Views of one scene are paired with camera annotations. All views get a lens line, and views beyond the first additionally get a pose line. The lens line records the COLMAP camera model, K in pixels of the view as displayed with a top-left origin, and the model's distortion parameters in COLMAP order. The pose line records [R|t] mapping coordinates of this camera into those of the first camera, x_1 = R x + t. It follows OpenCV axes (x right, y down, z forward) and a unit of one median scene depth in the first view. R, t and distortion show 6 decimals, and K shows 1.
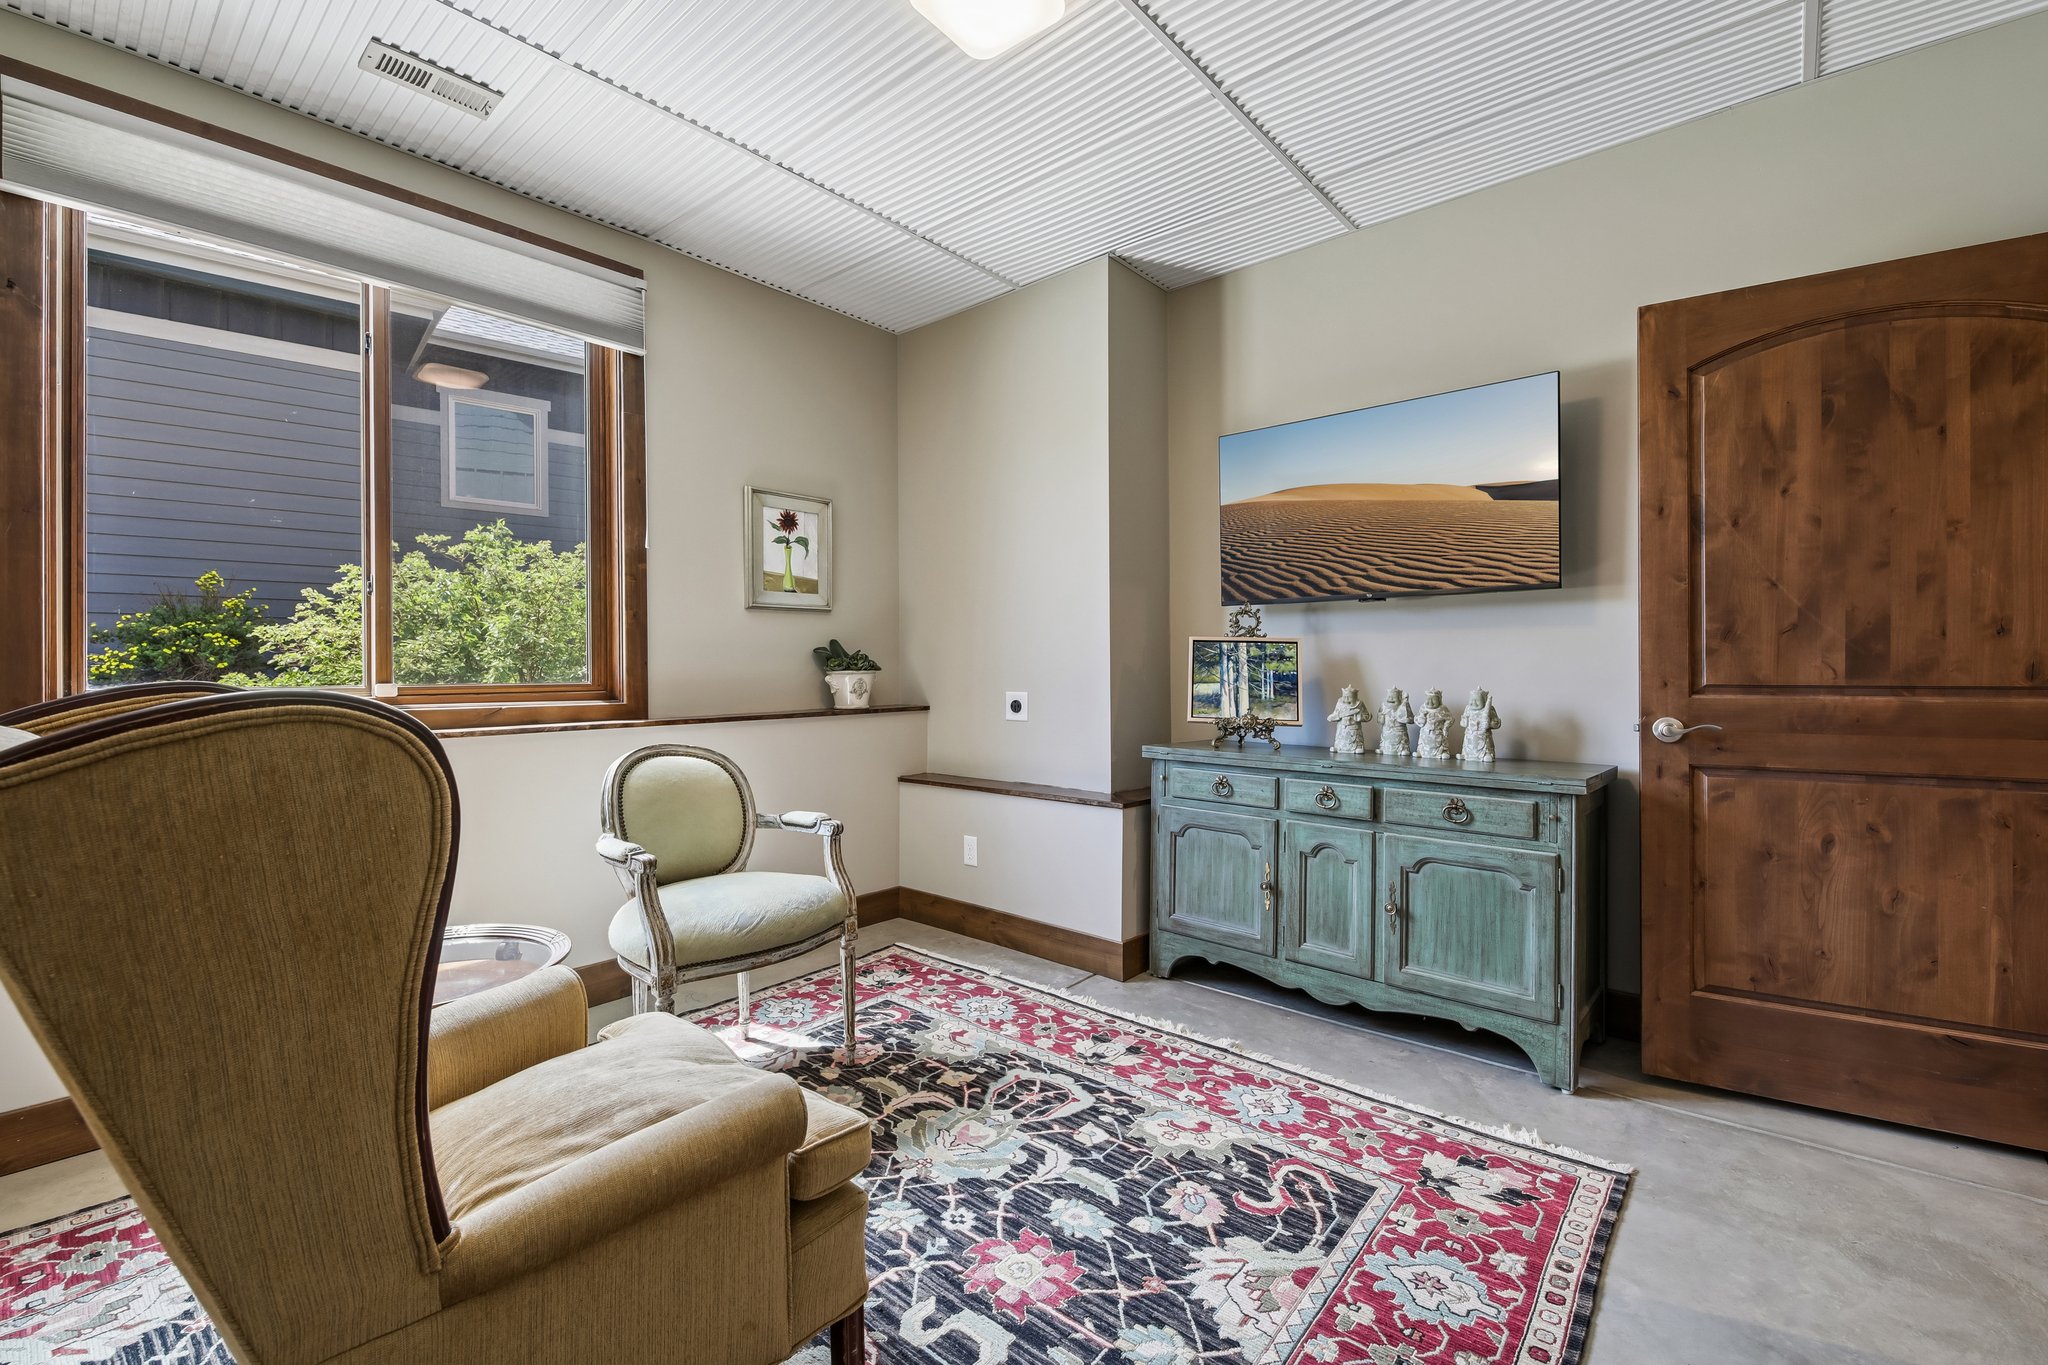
lens RADIAL K [[883.6, 0, 1008.7], [0, 883.6, 671.0], [0, 0, 1]] dist [-0.001487, -0.005818]
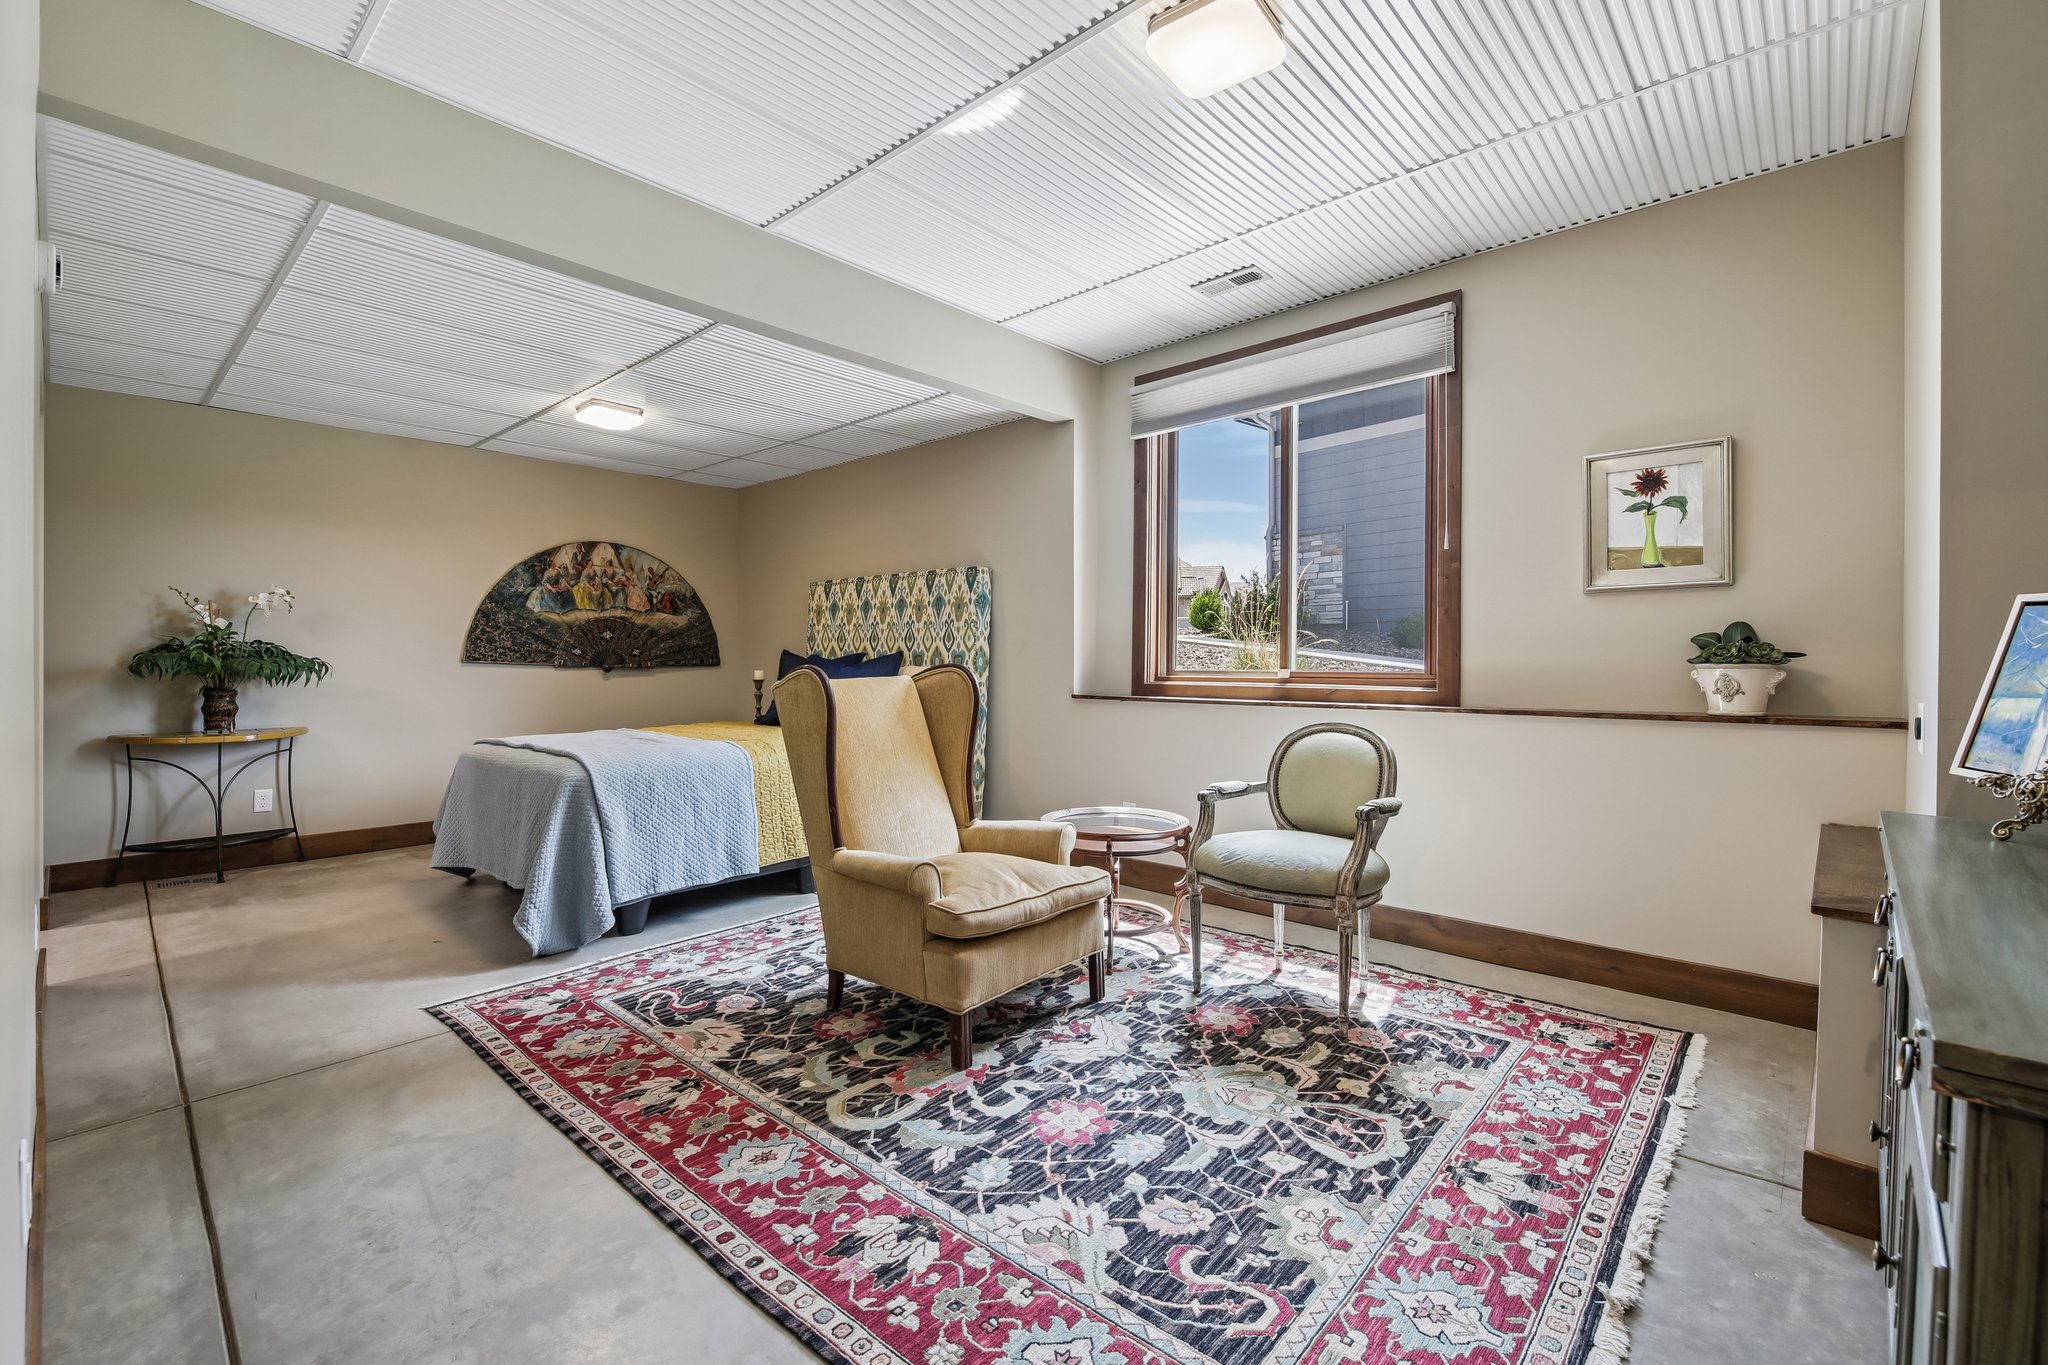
lens RADIAL K [[883.6, 0, 1010.2], [0, 883.6, 671.8], [0, 0, 1]] dist [-0.001487, -0.005818]
pose [[-0.037060, 0.019018, -0.999132, 0.889659], [-0.007289, 0.999787, 0.019301, -0.005622], [0.999286, 0.007998, -0.036913, 0.647685]]
